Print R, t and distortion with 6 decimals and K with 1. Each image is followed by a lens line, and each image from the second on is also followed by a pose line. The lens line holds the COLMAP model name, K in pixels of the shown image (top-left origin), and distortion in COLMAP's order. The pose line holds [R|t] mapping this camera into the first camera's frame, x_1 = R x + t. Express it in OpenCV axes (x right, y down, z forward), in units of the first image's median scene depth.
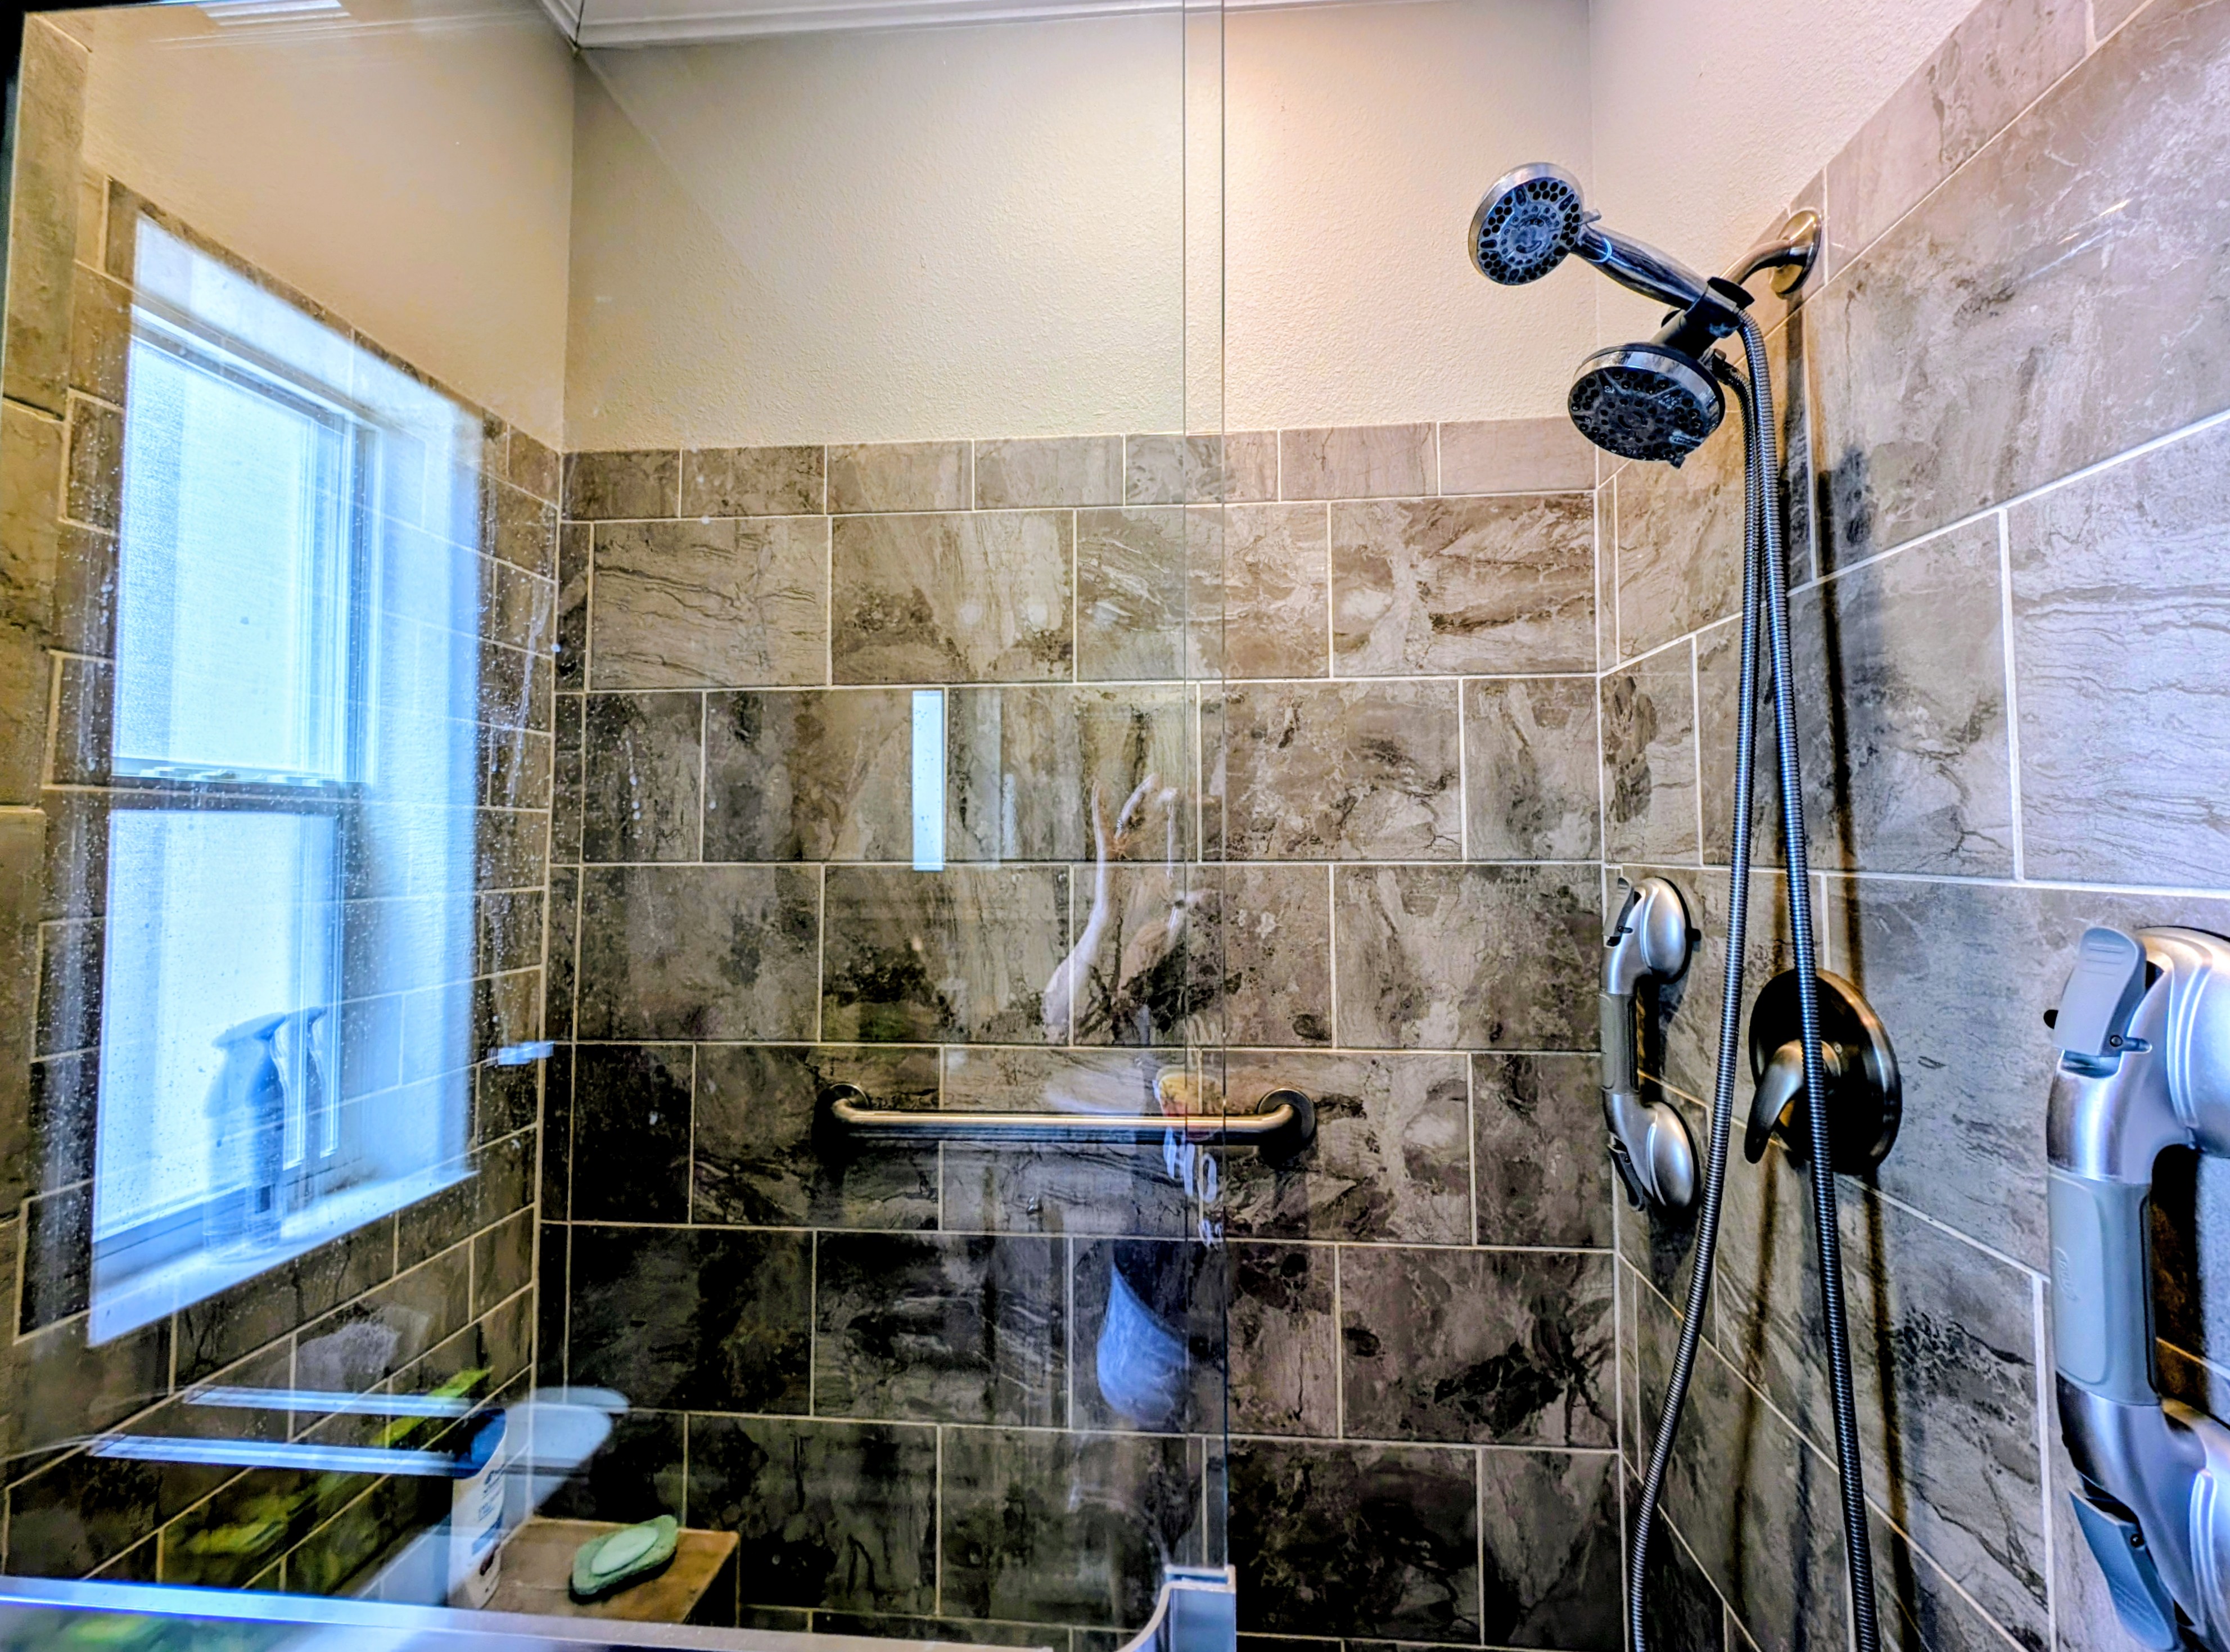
lens RADIAL K [[870.5, 0, 1146.6], [0, 870.5, 806.4], [0, 0, 1]] dist [0.010960, -0.005659]
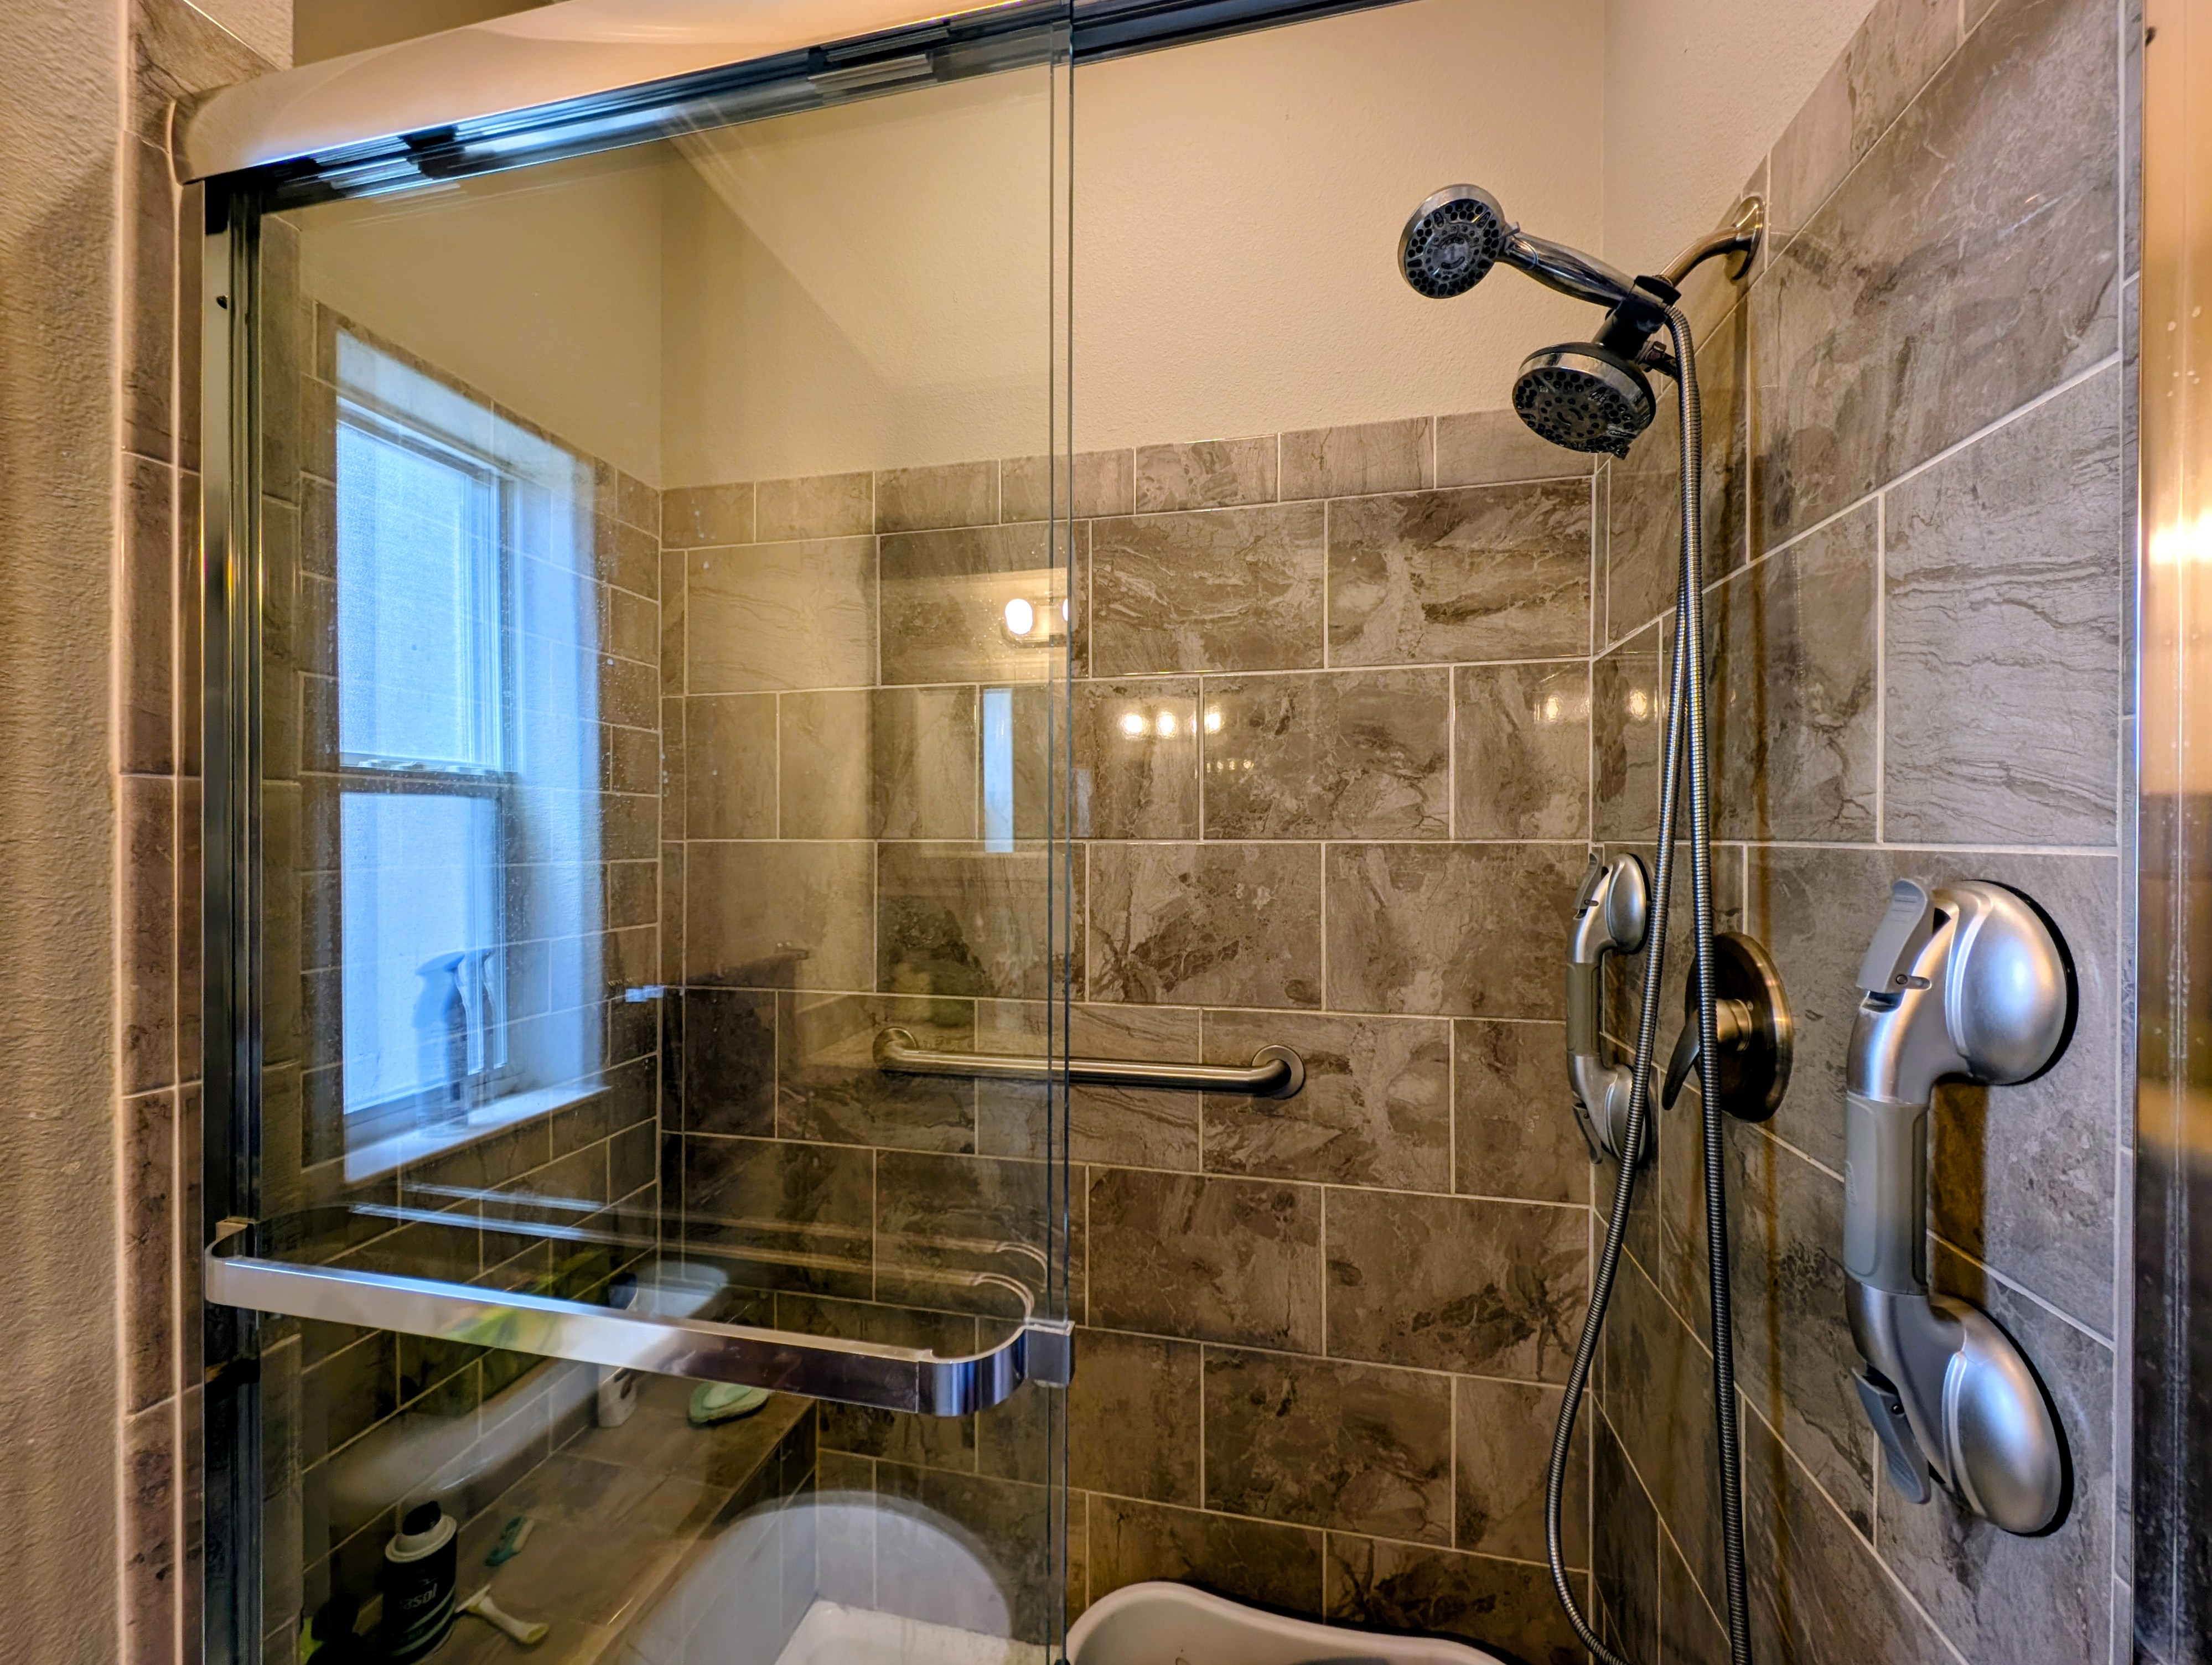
lens RADIAL K [[843.4, 0, 1103.9], [0, 843.4, 841.1], [0, 0, 1]] dist [0.019218, -0.008769]
pose [[0.990691, 0.003709, -0.136076, 0.089480], [0.003082, 0.998761, 0.049663, 0.012266], [0.136092, -0.049620, 0.989453, -0.078602]]
